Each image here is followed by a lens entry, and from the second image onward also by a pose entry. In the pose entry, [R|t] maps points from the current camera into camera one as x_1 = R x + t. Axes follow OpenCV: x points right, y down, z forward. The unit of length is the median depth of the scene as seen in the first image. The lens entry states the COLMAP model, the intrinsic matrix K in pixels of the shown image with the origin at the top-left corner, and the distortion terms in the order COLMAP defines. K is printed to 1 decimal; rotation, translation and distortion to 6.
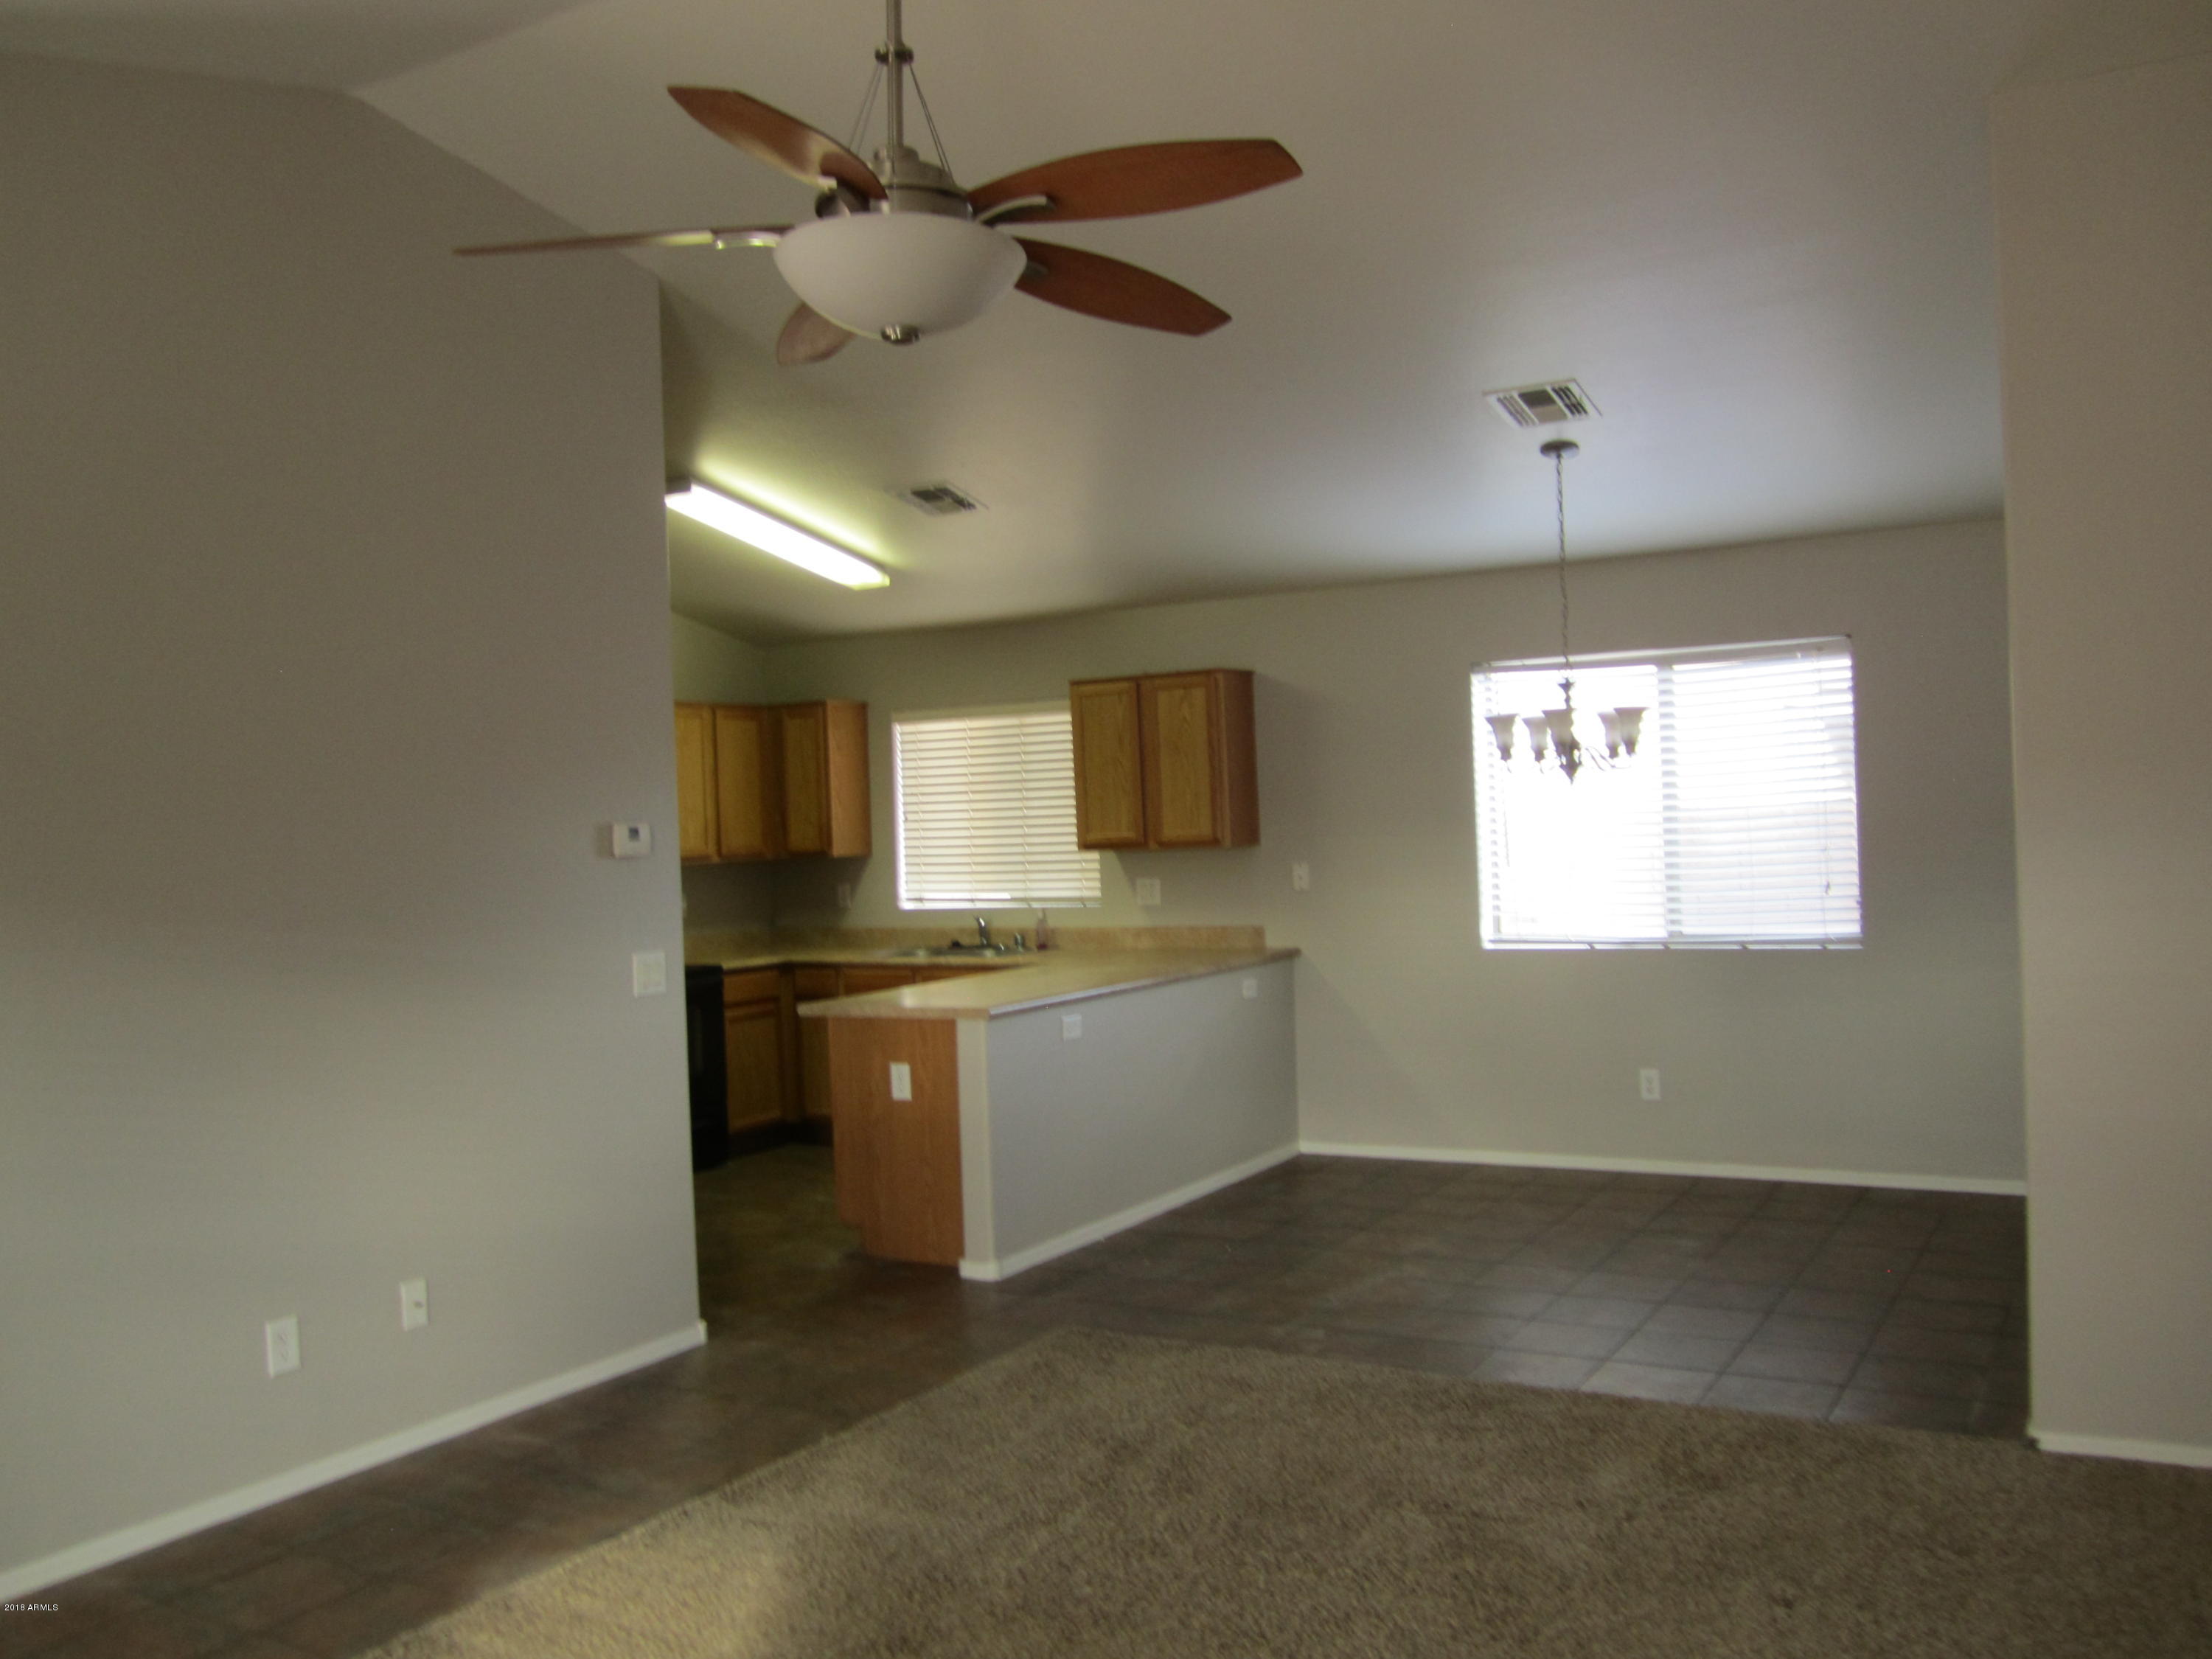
lens RADIAL K [[1861.0, 0, 1112.5], [0, 1861.0, 822.4], [0, 0, 1]] dist [-0.008581, 0.000923]
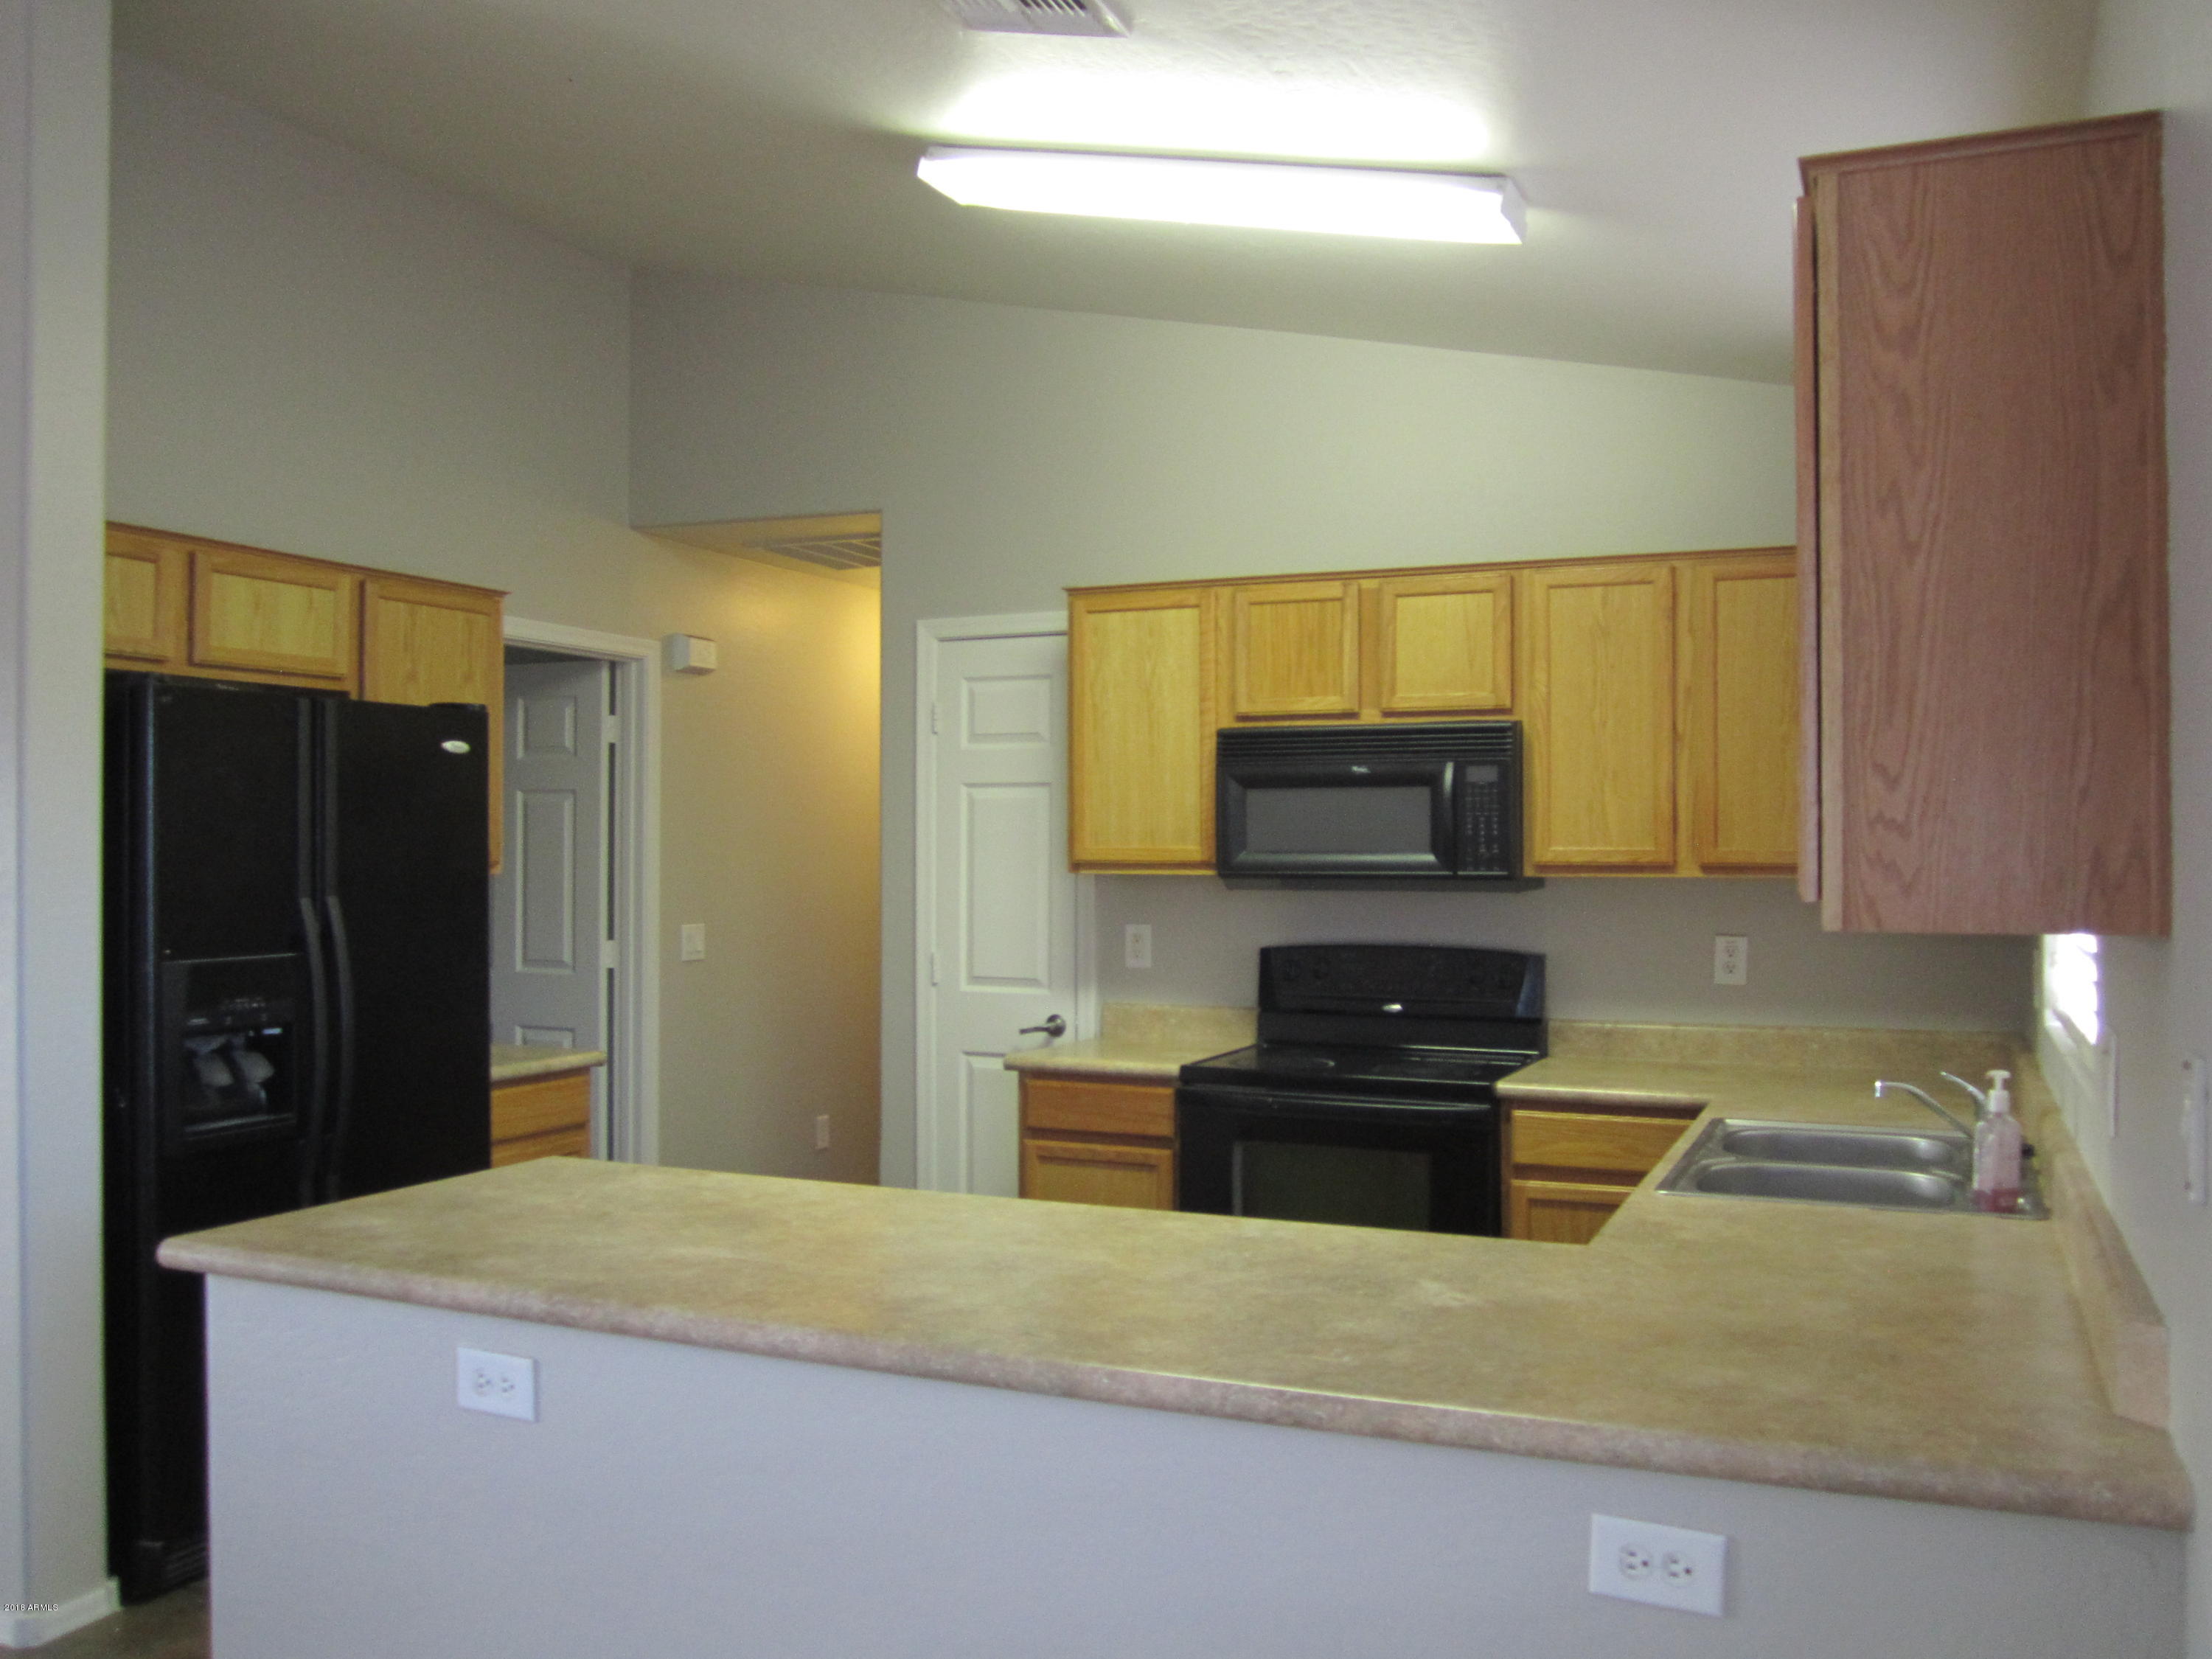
lens RADIAL K [[1861.0, 0, 1112.5], [0, 1861.0, 822.4], [0, 0, 1]] dist [-0.008581, 0.000923]
pose [[0.130550, 0.024783, -0.991132, 0.255359], [-0.007175, 0.999685, 0.024052, -0.003683], [0.991416, 0.003972, 0.130687, 0.804183]]
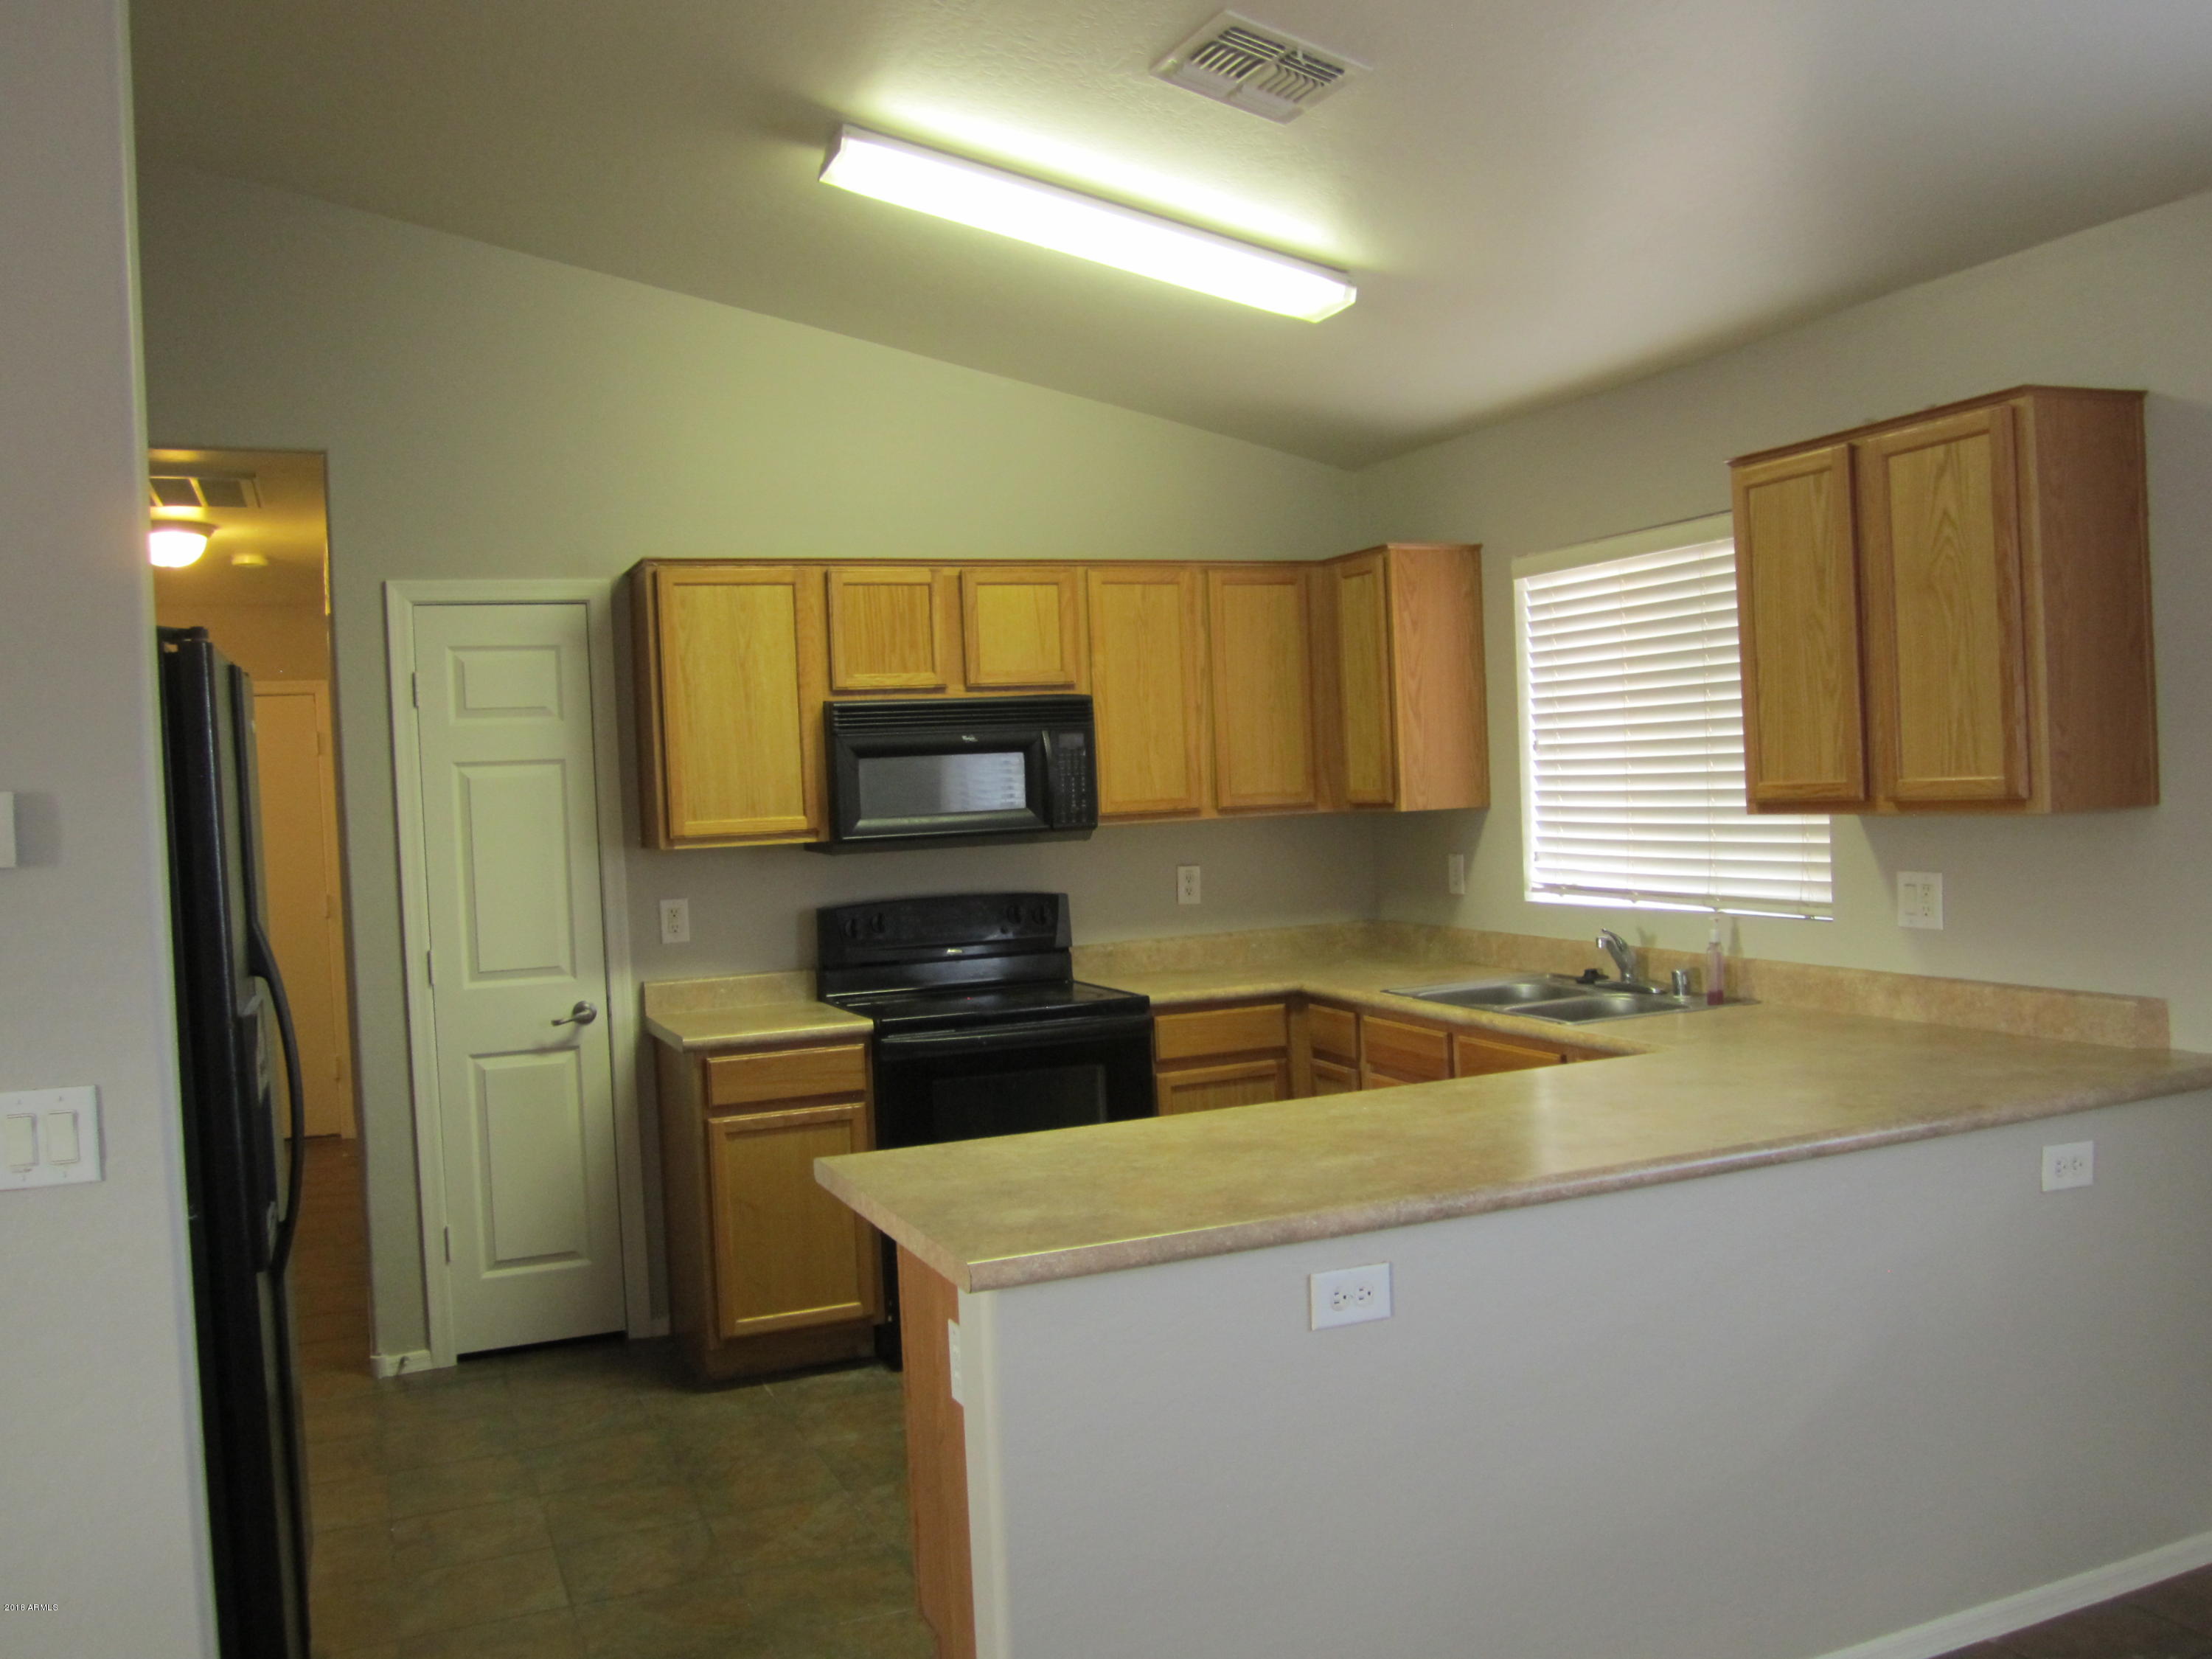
lens RADIAL K [[1861.0, 0, 1112.5], [0, 1861.0, 822.4], [0, 0, 1]] dist [-0.008581, 0.000923]
pose [[0.807450, 0.015096, -0.589743, 0.127210], [0.014170, 0.998888, 0.044970, -0.005829], [0.589766, -0.044667, 0.806338, 0.495076]]
